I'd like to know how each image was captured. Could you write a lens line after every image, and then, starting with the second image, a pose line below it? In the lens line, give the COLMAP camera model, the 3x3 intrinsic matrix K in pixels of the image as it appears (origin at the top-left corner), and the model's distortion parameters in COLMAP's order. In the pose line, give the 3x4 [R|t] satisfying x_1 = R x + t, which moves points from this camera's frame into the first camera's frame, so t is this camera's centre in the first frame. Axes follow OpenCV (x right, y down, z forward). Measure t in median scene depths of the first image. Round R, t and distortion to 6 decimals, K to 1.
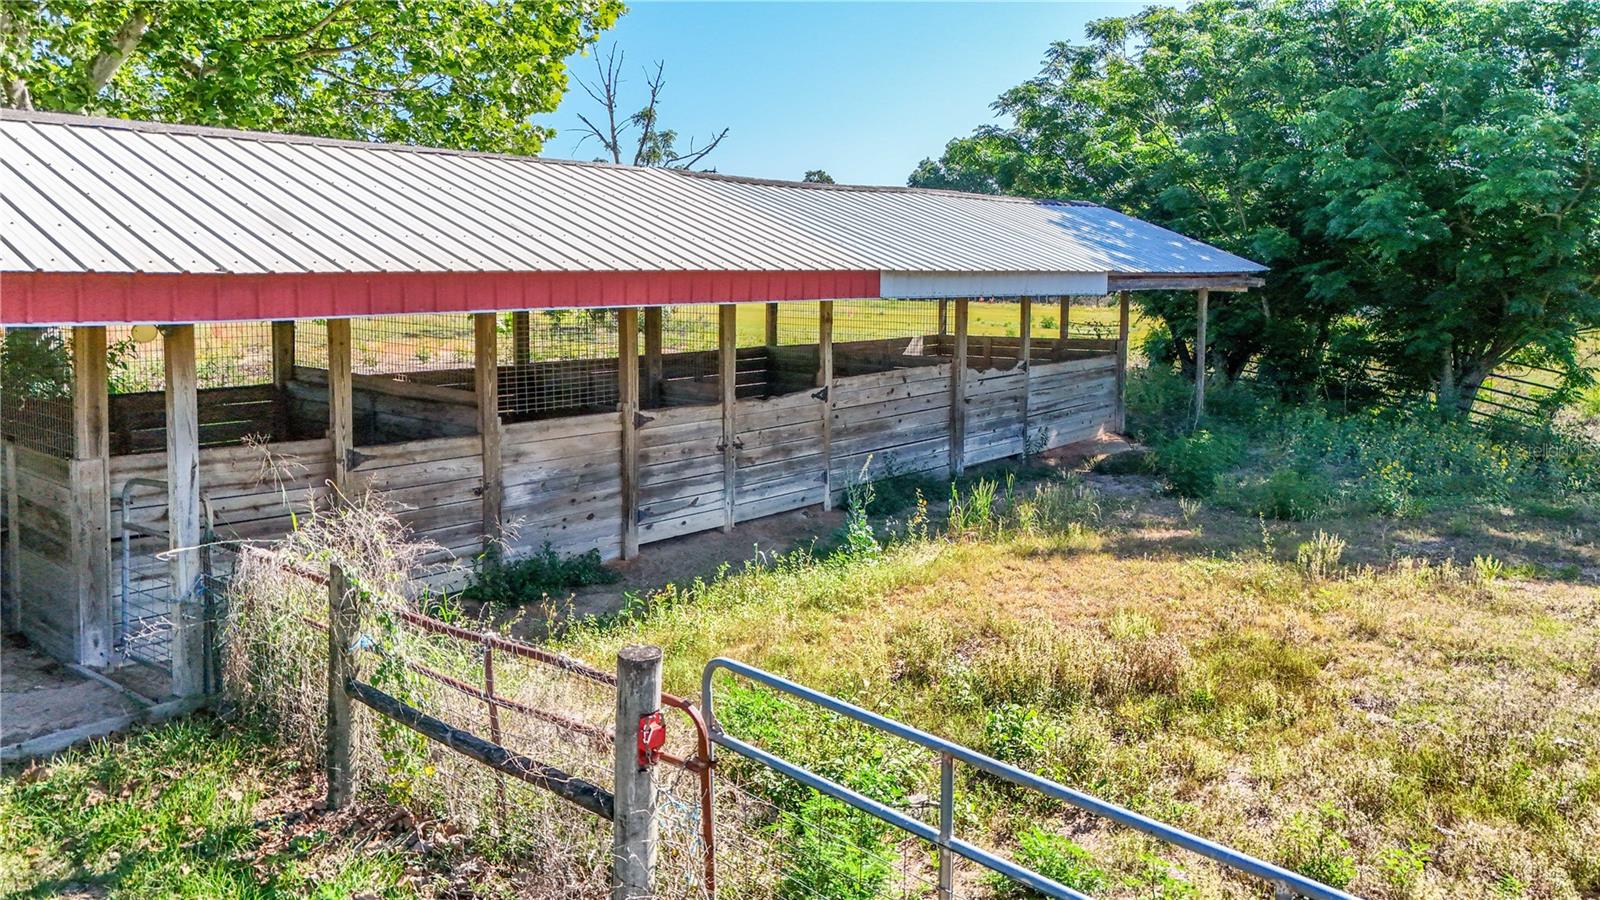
lens RADIAL K [[1158.1, 0, 800.6], [0, 1158.1, 363.5], [0, 0, 1]] dist [0.049033, -0.036695]
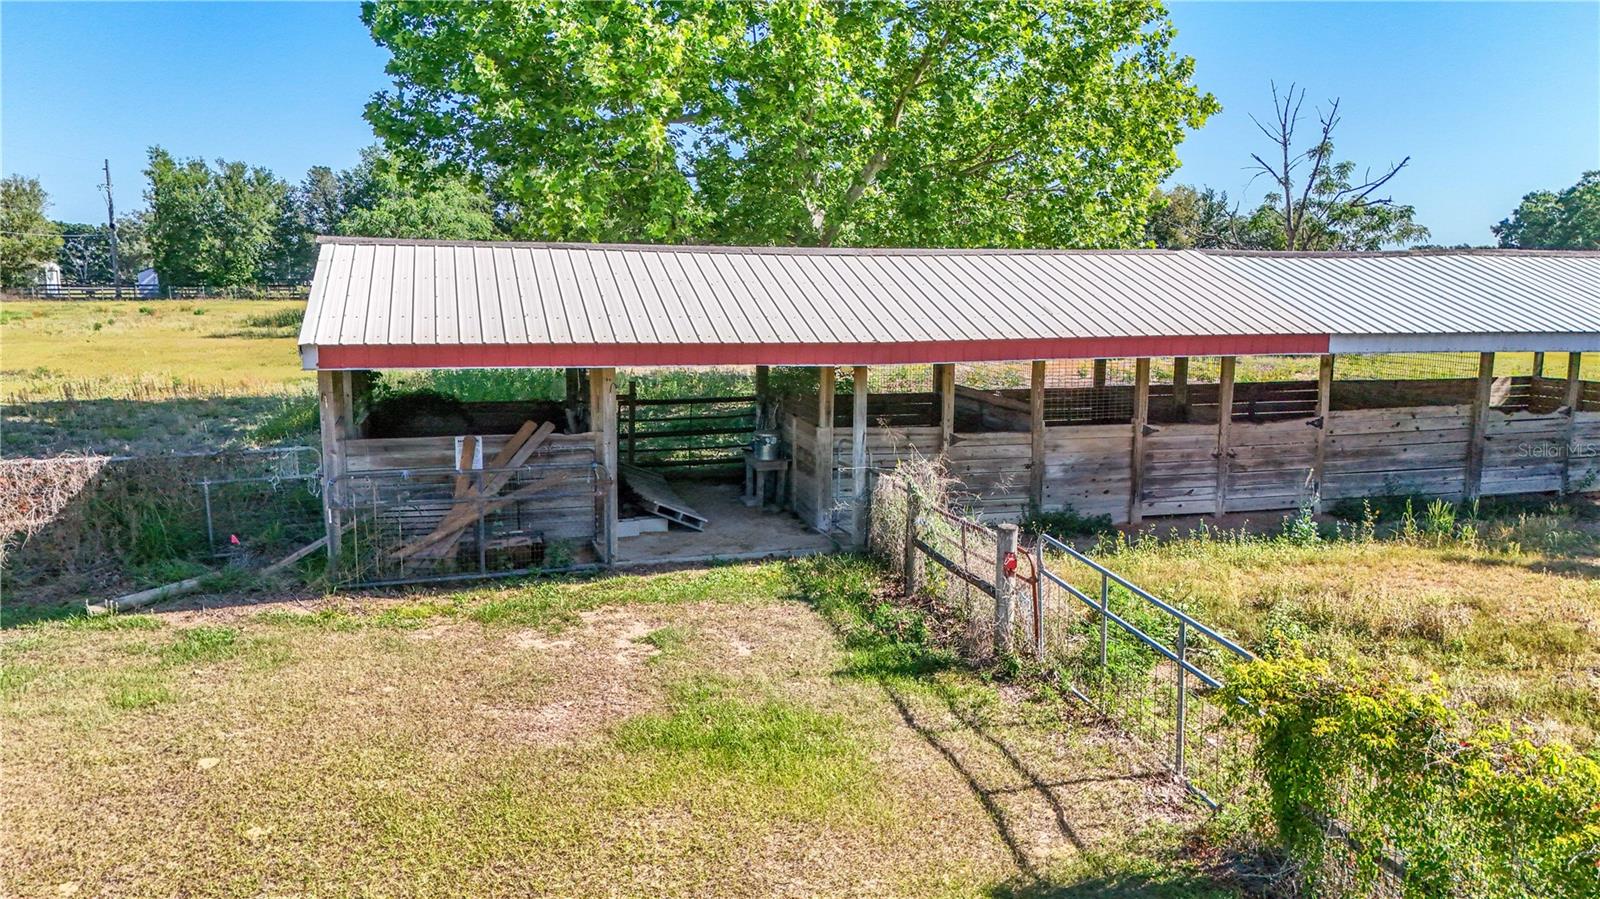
lens RADIAL K [[1122.1, 0, 800.0], [0, 1122.1, 449.5], [0, 0, 1]] dist [-0.090816, -0.000130]
pose [[0.819307, 0.078384, -0.567972, 0.310965], [-0.040377, 0.996039, 0.079216, -0.021818], [0.571931, -0.041969, 0.819227, -0.412450]]
